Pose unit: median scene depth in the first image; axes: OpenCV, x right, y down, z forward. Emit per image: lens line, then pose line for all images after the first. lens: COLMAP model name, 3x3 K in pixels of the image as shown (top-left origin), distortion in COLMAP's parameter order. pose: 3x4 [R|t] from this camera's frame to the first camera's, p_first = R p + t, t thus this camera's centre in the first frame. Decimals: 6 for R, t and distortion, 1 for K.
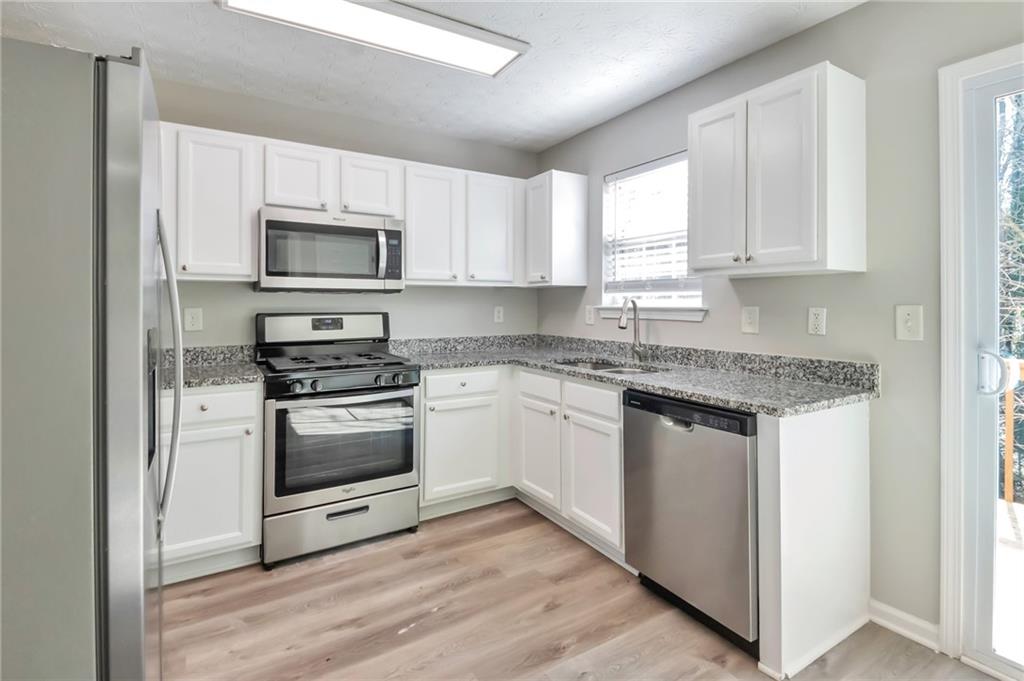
lens RADIAL K [[493.5, 0, 526.5], [0, 493.5, 303.7], [0, 0, 1]] dist [0.013935, -0.008545]
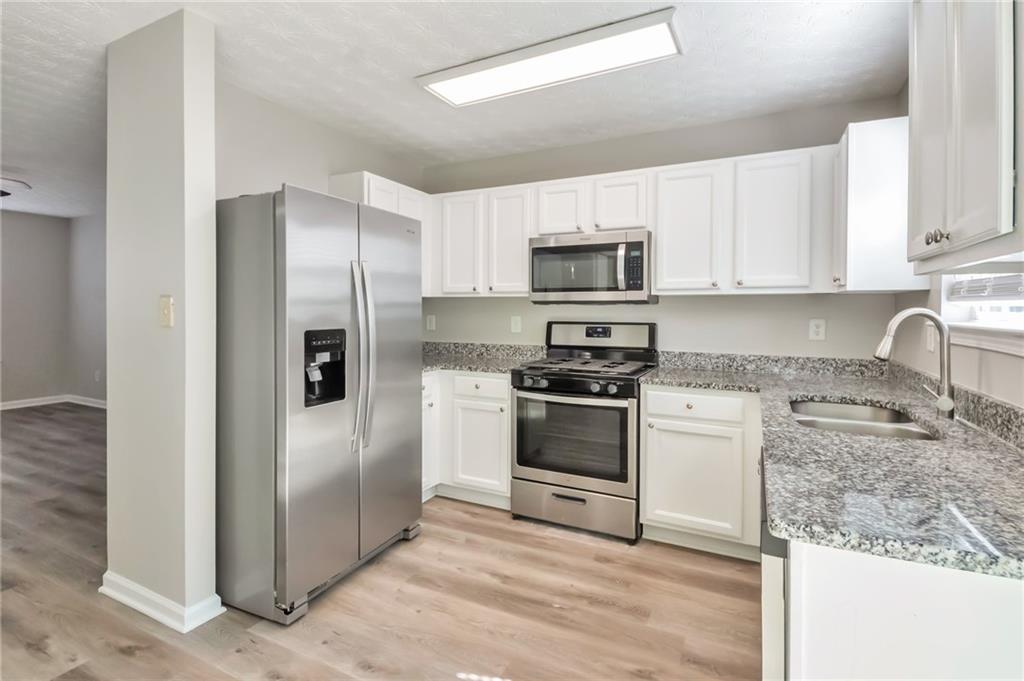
lens RADIAL K [[493.5, 0, 507.8], [0, 493.5, 315.9], [0, 0, 1]] dist [0.013935, -0.008545]
pose [[0.515563, 0.014498, -0.856729, 0.496245], [-0.004943, 0.999891, 0.013946, -0.011258], [0.856837, -0.002955, 0.515579, 0.278437]]
